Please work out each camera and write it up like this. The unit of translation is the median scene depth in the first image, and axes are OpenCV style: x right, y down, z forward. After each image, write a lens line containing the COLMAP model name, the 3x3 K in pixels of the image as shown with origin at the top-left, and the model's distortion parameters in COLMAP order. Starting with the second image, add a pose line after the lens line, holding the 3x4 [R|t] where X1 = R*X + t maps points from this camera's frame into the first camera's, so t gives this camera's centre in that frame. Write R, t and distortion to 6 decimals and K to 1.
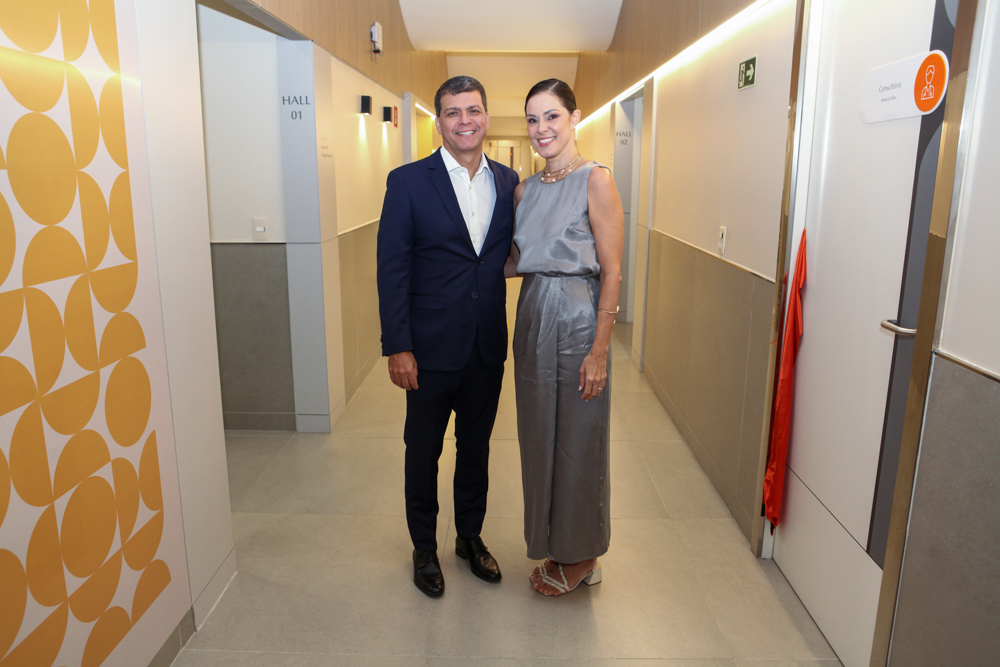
lens RADIAL K [[745.0, 0, 500.0], [0, 745.0, 333.5], [0, 0, 1]] dist [-0.058997, 0.052774]
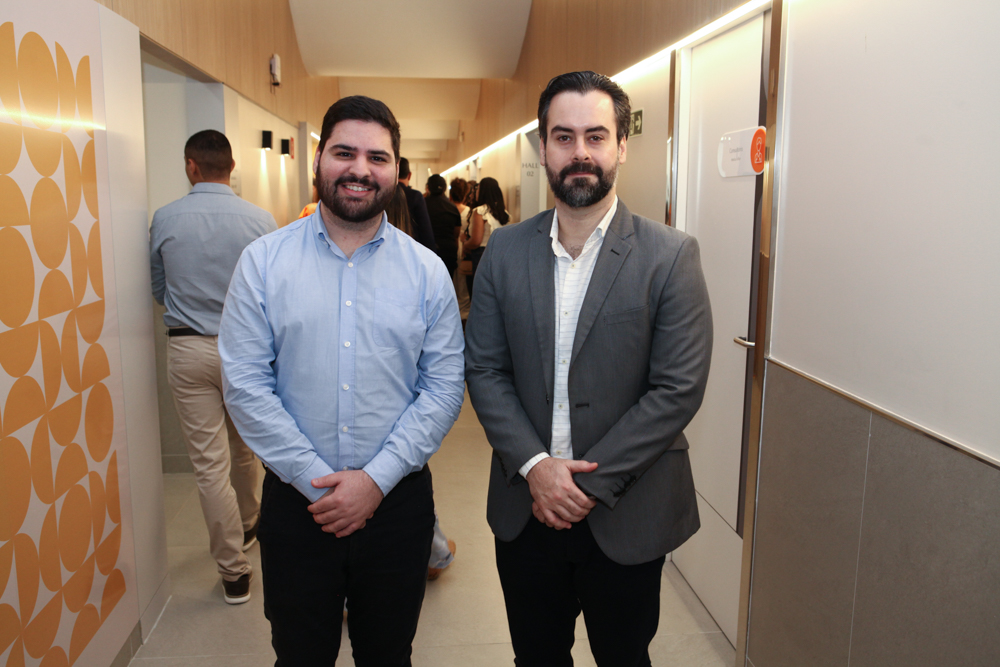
lens RADIAL K [[822.3, 0, 500.0], [0, 822.3, 333.5], [0, 0, 1]] dist [-0.112214, 0.136450]
pose [[0.992502, -0.019732, 0.120625, -0.026828], [0.026155, 0.998310, -0.051895, 0.025411], [-0.119397, 0.054661, 0.991341, -0.216055]]
